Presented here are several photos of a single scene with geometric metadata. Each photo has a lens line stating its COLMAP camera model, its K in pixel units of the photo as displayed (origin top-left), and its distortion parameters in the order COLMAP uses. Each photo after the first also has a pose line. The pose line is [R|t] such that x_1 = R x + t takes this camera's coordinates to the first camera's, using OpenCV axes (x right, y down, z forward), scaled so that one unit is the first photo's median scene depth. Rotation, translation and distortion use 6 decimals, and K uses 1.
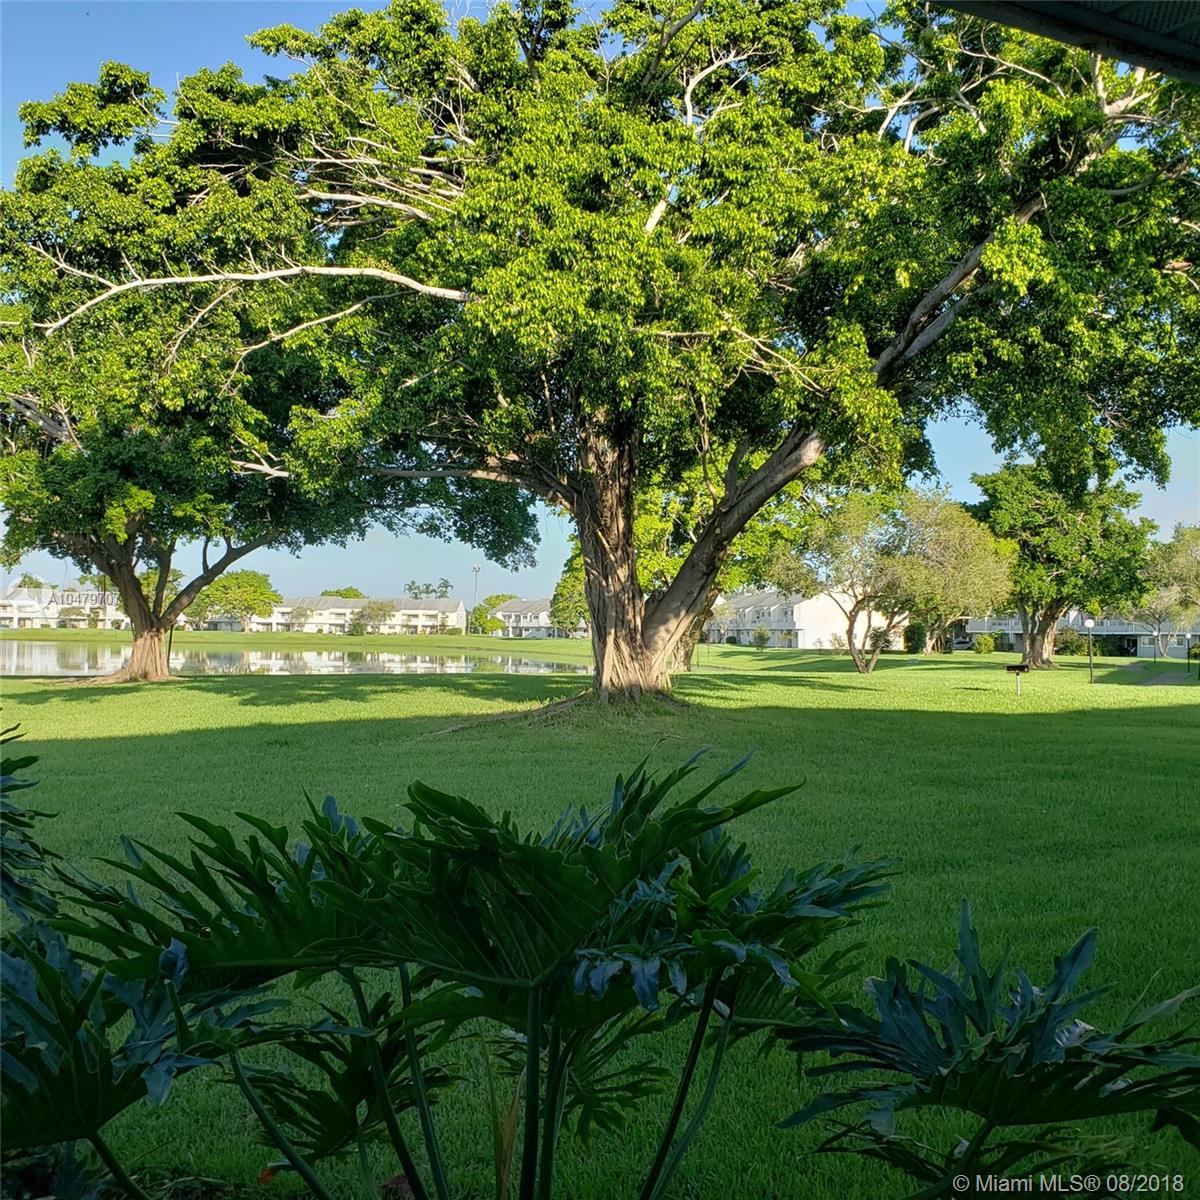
lens RADIAL K [[1227.3, 0, 574.3], [0, 1227.3, 617.2], [0, 0, 1]] dist [0.039710, 0.000000]
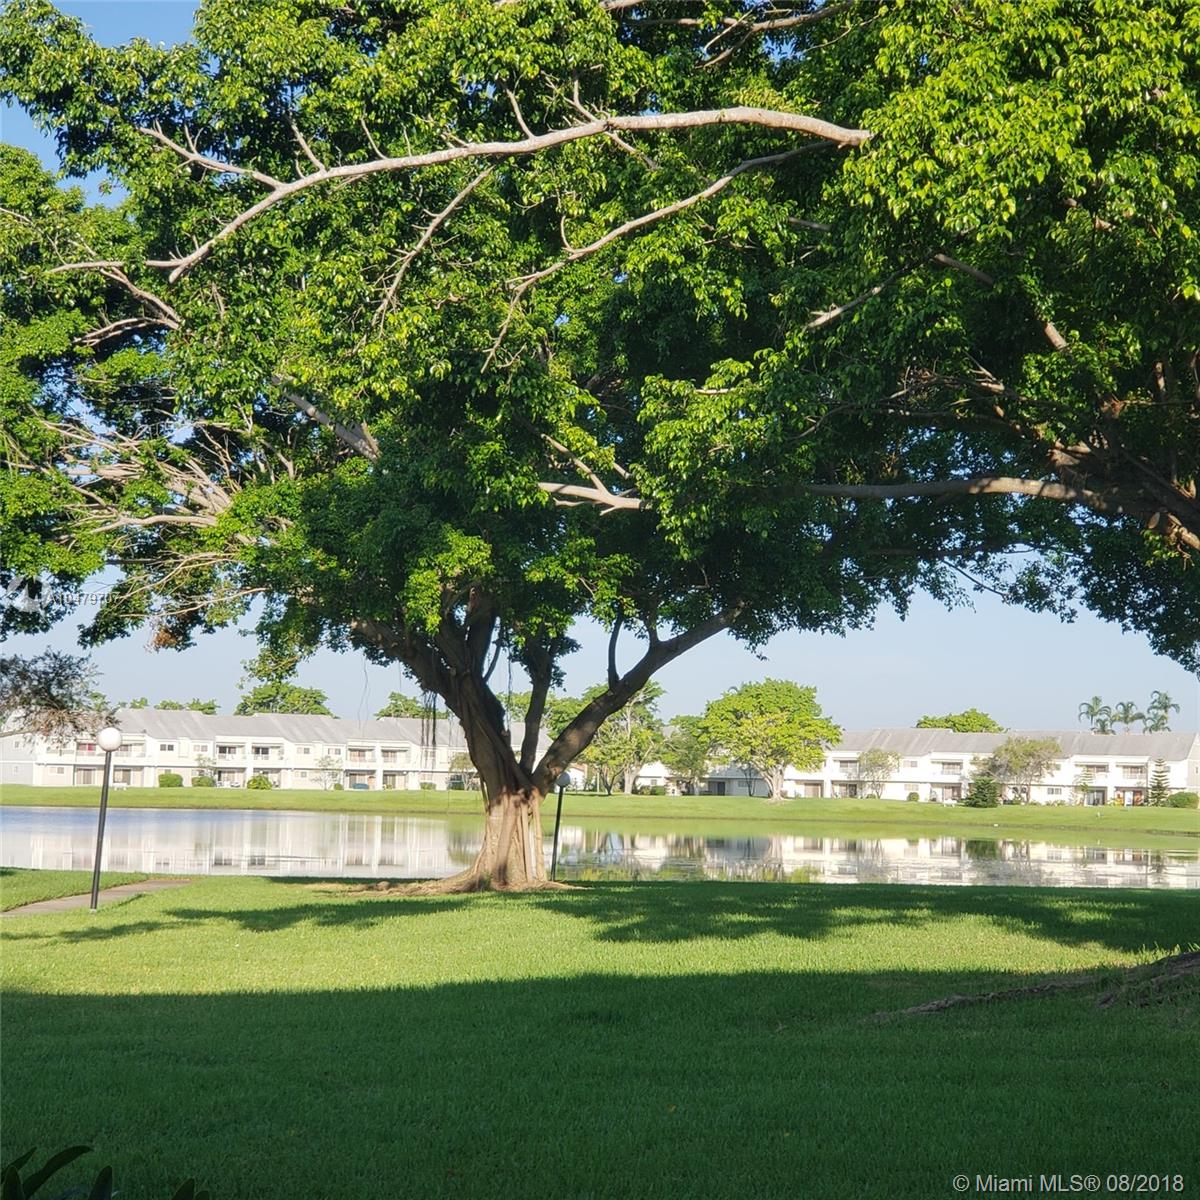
lens RADIAL K [[2431.9, 0, 594.8], [0, 2431.9, 606.5], [0, 0, 1]] dist [0.136308, 0.000000]
pose [[0.943341, -0.024368, -0.330928, 0.094163], [0.002233, 0.997744, -0.067103, -0.001538], [0.331816, 0.062563, 0.941267, 0.010641]]
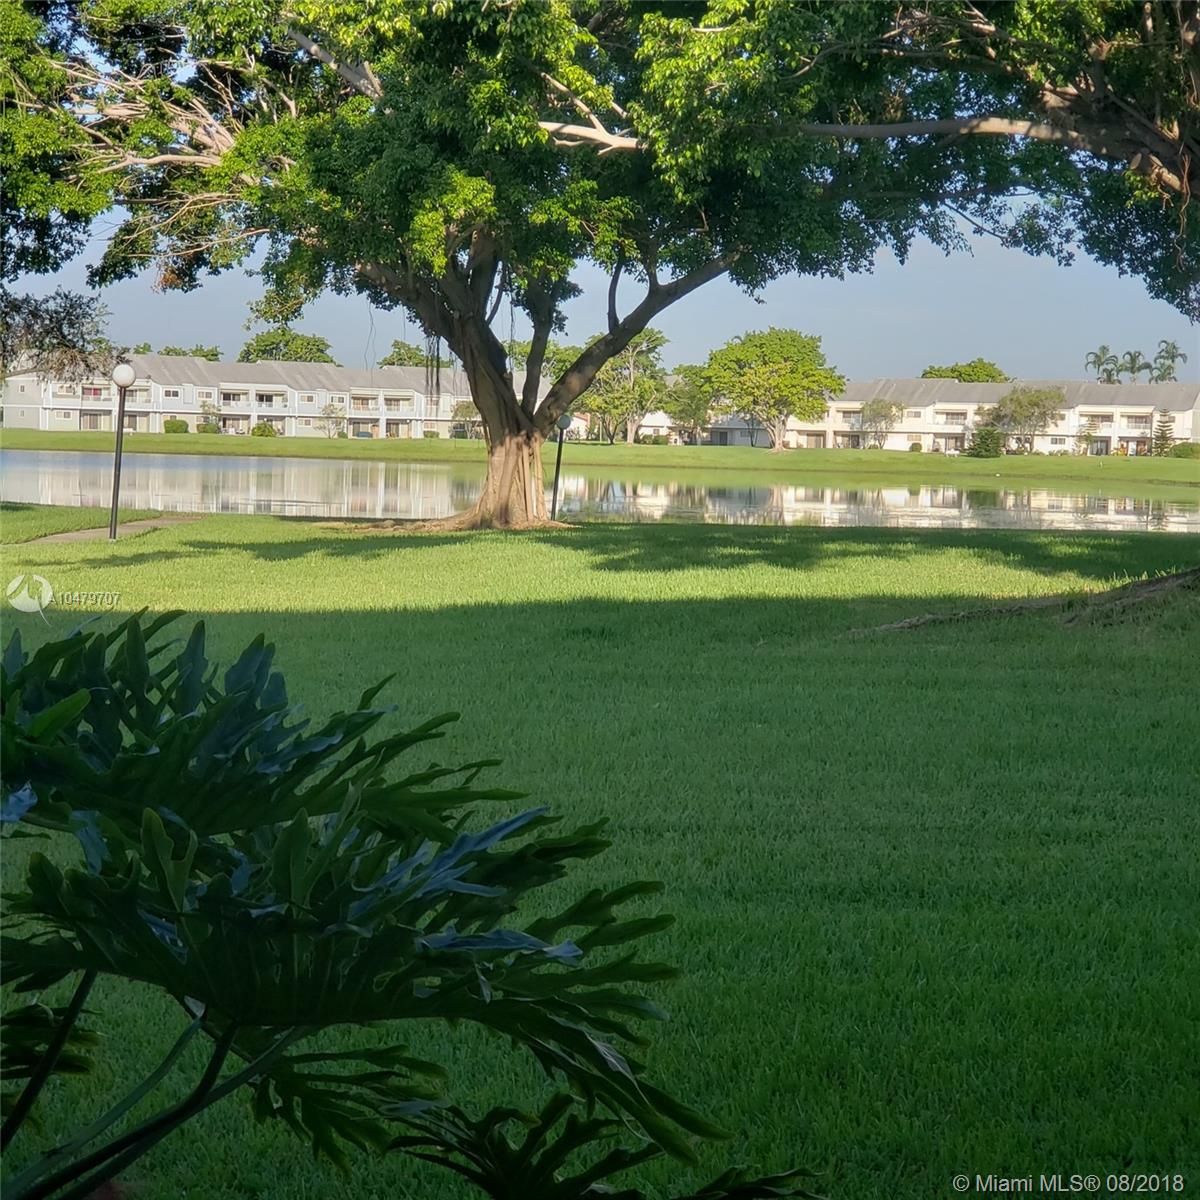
lens RADIAL K [[2431.9, 0, 554.0], [0, 2431.9, 603.8], [0, 0, 1]] dist [0.136308, 0.000000]
pose [[0.937190, 0.029549, -0.347566, 0.113969], [-0.003597, 0.997171, 0.075079, 0.005940], [0.348801, -0.069113, 0.934645, -0.035971]]
